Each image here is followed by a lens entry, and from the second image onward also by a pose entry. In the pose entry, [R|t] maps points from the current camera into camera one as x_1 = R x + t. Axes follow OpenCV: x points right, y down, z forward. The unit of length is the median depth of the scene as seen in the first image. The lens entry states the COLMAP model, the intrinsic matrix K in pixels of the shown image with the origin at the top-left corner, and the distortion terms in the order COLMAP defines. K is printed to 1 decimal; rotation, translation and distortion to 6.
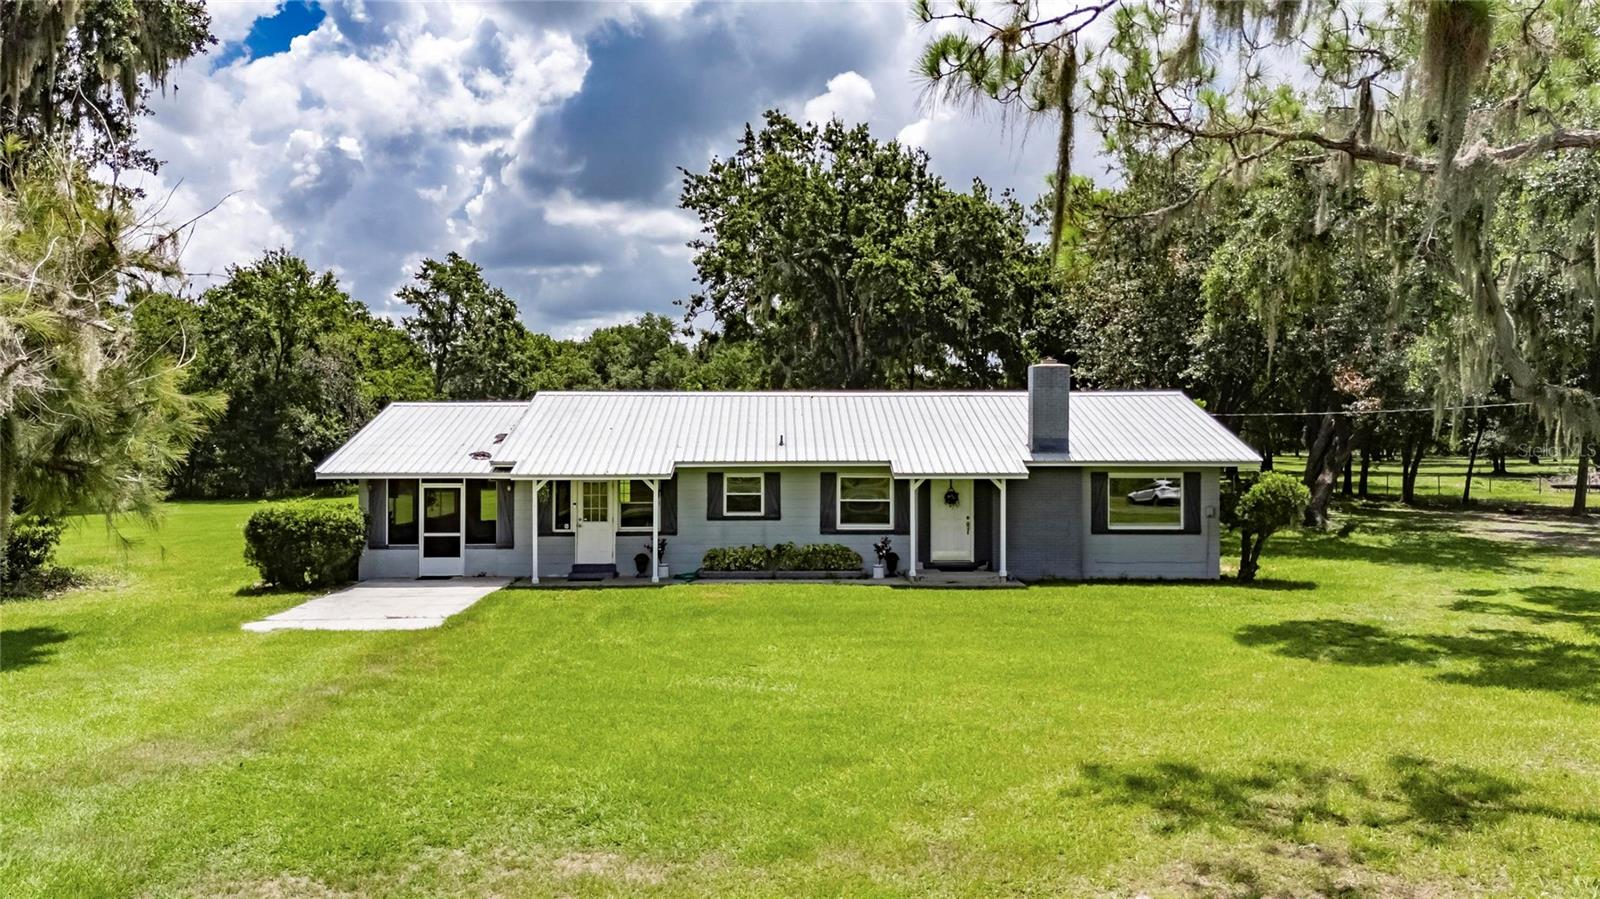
lens RADIAL K [[1167.2, 0, 800.2], [0, 1167.2, 474.3], [0, 0, 1]] dist [0.056517, -0.049471]
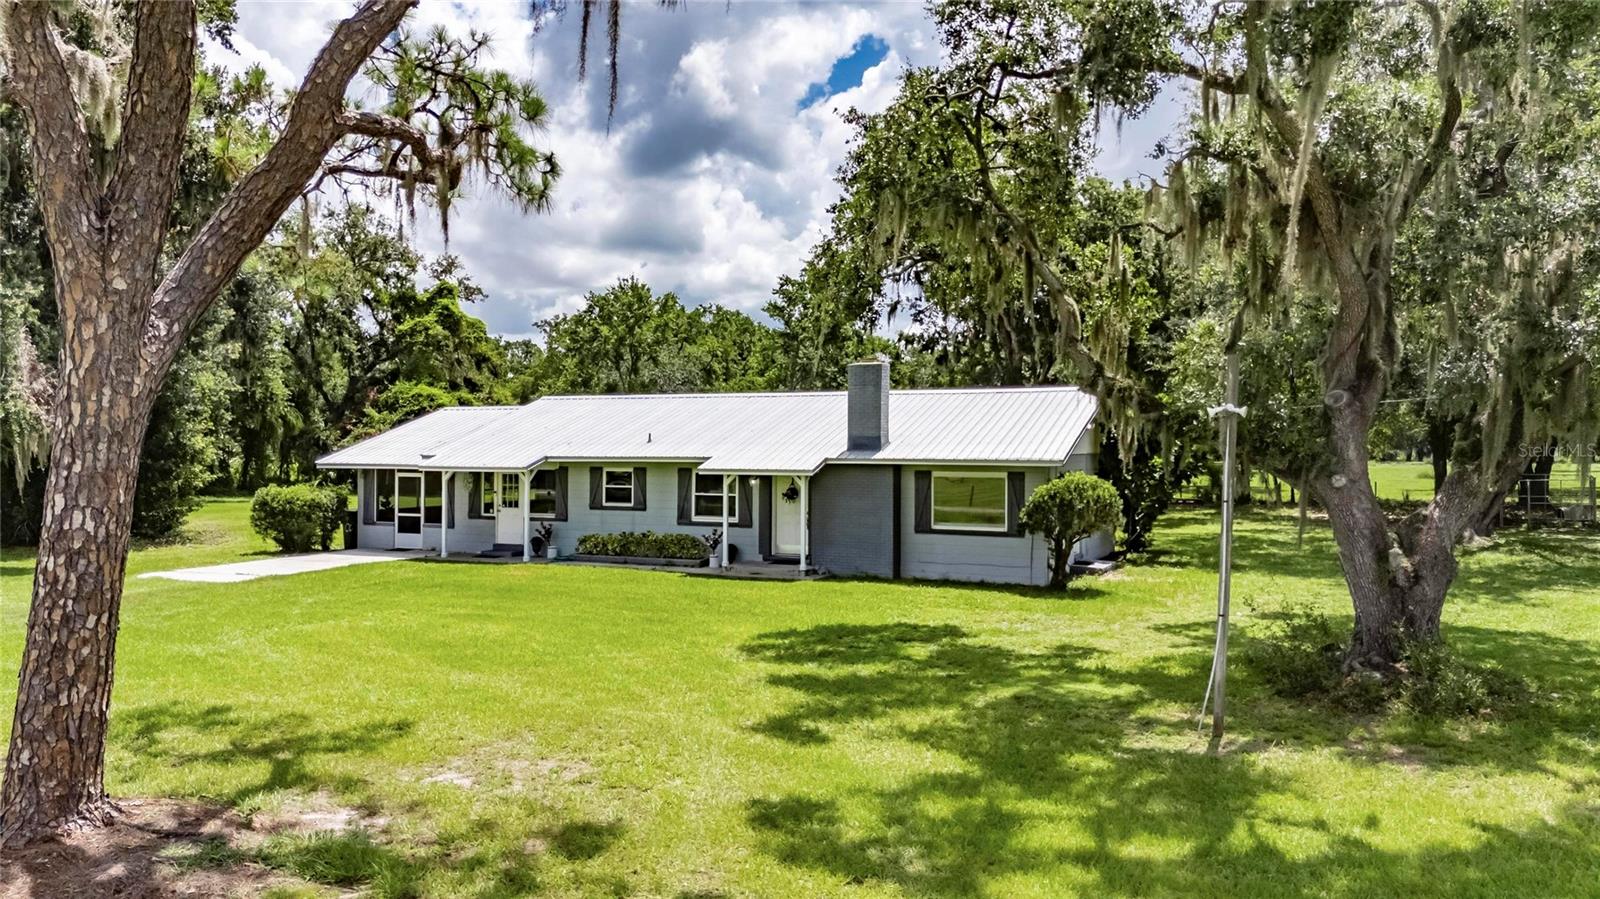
lens RADIAL K [[1167.2, 0, 800.2], [0, 1167.2, 474.3], [0, 0, 1]] dist [0.056517, -0.049471]
pose [[0.900954, 0.013204, -0.433714, 0.591872], [-0.013417, 0.999907, 0.002571, -0.000076], [0.433707, 0.003503, 0.901047, 0.070819]]
